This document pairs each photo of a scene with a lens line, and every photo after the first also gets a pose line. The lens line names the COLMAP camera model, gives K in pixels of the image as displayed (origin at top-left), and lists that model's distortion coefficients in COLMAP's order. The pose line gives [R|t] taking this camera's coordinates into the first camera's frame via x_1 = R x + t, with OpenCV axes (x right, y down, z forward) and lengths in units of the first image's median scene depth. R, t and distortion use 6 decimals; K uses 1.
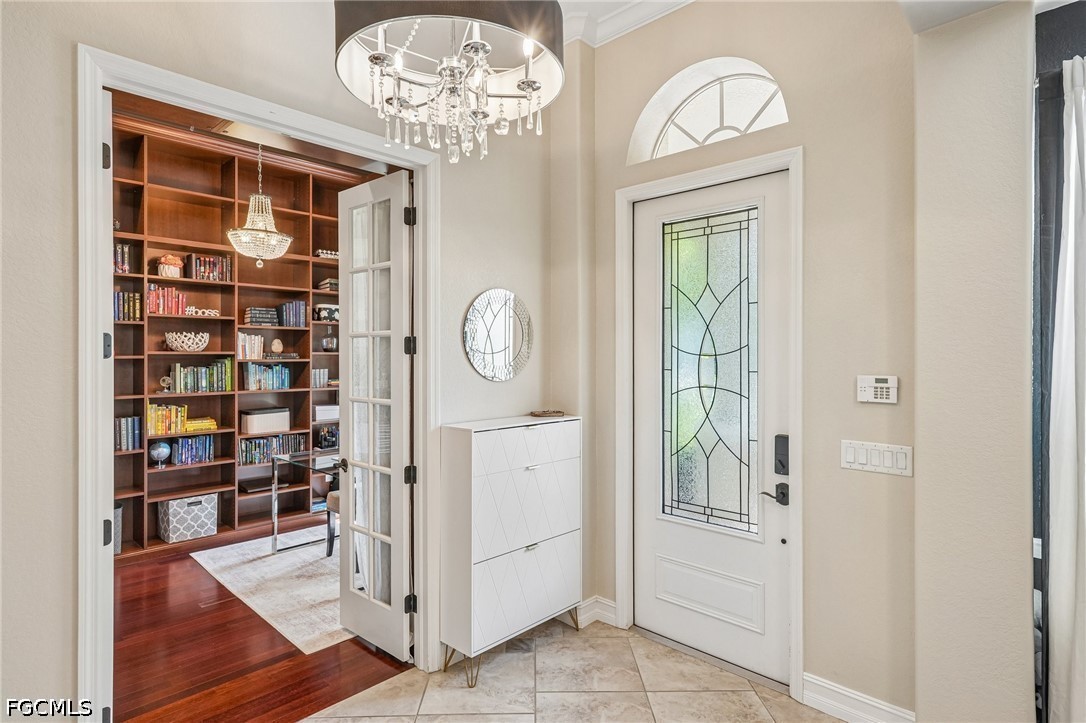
lens RADIAL K [[576.4, 0, 547.2], [0, 576.4, 352.8], [0, 0, 1]] dist [-0.001010, -0.001898]
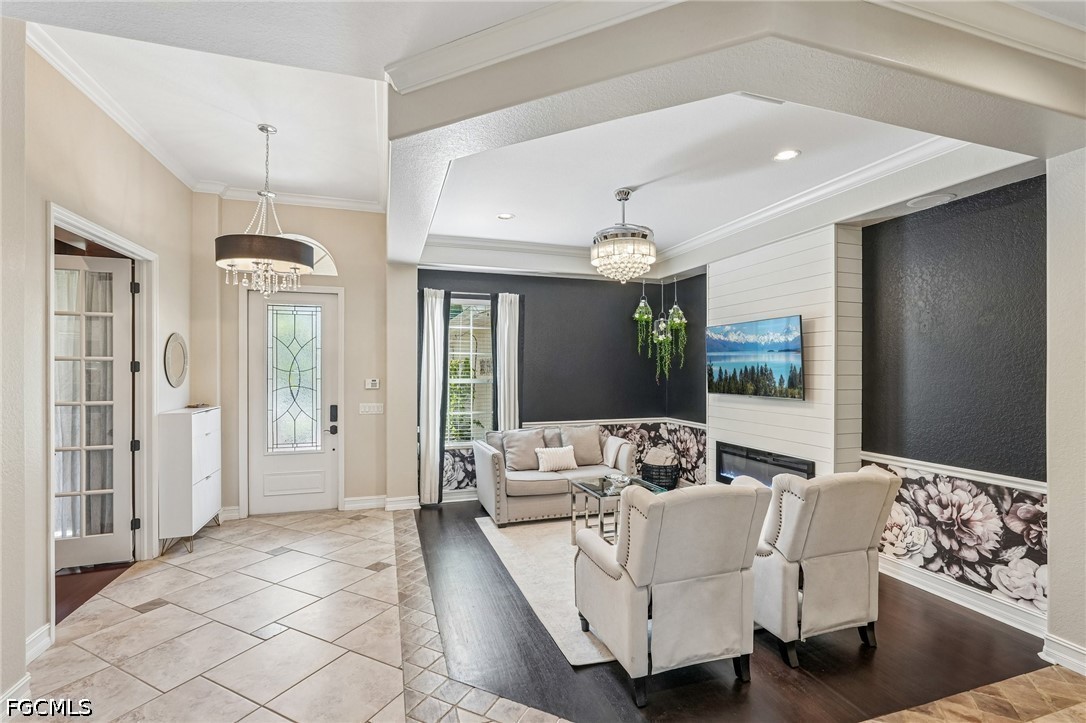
lens RADIAL K [[486.9, 0, 542.1], [0, 486.9, 364.9], [0, 0, 1]] dist [-0.011944, 0.006555]
pose [[0.474704, 0.007200, 0.880116, -0.904834], [-0.000448, 0.999968, -0.007939, -0.007257], [-0.880145, 0.003374, 0.474692, -0.678164]]
